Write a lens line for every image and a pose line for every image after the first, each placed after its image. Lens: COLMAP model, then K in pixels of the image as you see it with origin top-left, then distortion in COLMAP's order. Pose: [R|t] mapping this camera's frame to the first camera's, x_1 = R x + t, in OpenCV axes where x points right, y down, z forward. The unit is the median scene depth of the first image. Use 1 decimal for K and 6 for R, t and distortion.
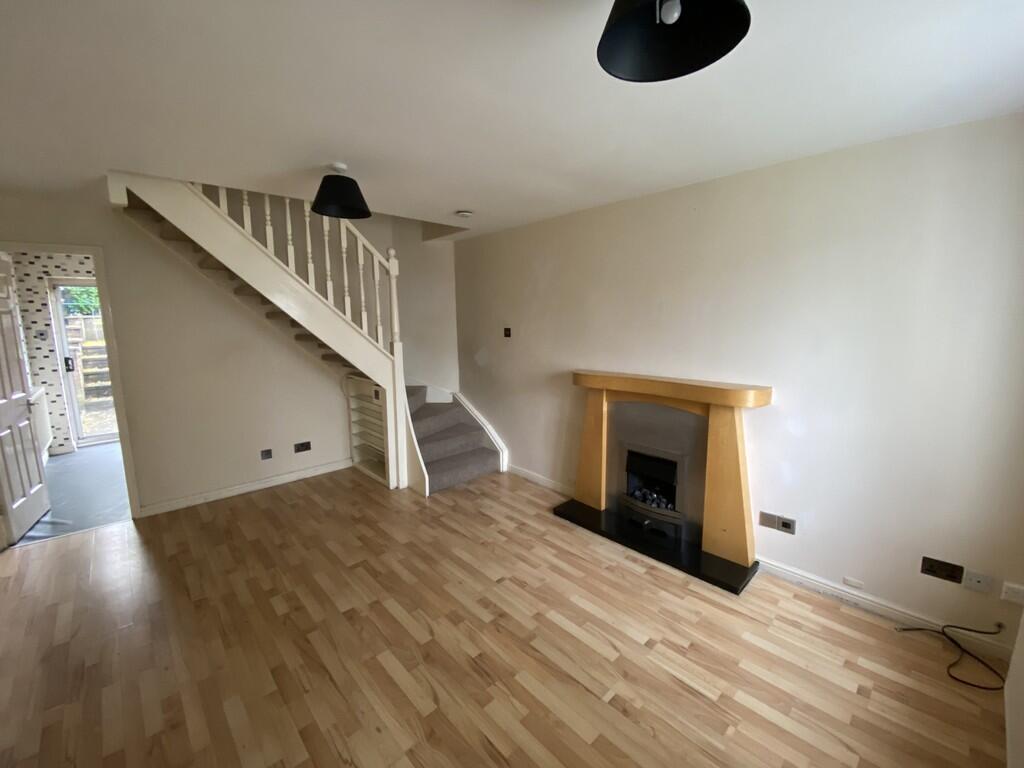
lens RADIAL K [[417.5, 0, 505.3], [0, 417.5, 376.0], [0, 0, 1]] dist [-0.026094, -0.004172]
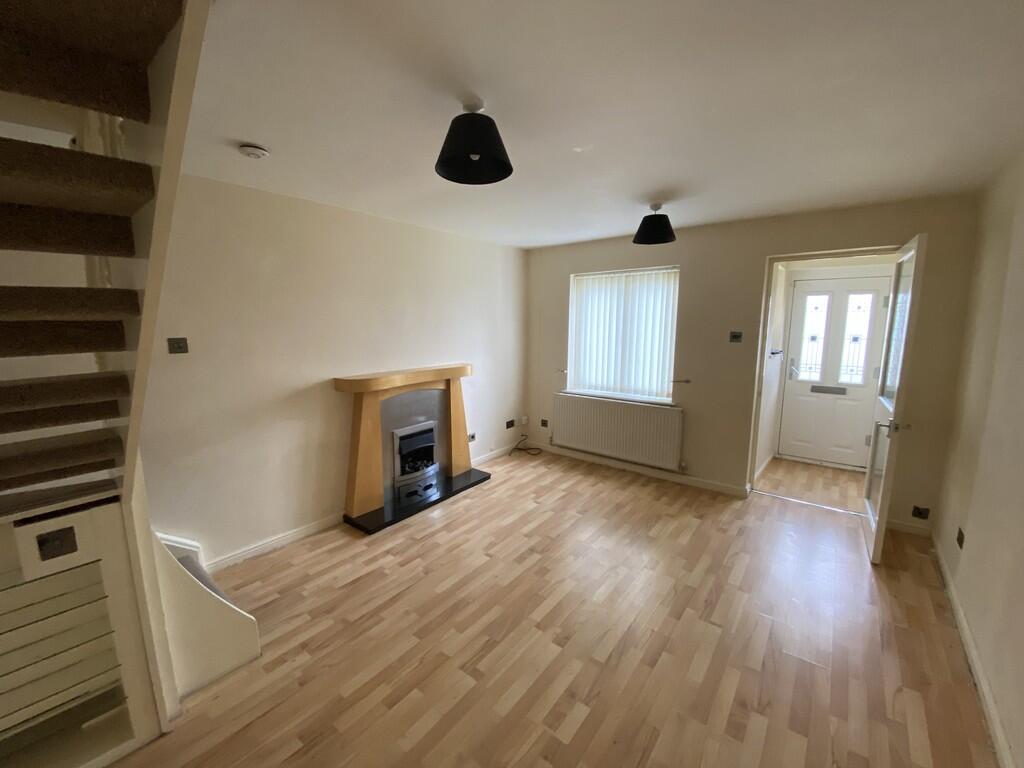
lens RADIAL K [[417.5, 0, 502.1], [0, 417.5, 381.9], [0, 0, 1]] dist [-0.026094, -0.004172]
pose [[-0.137861, -0.147607, 0.979391, -1.009158], [0.160592, 0.972417, 0.169161, -0.146553], [-0.977346, 0.180603, -0.110354, 0.958756]]
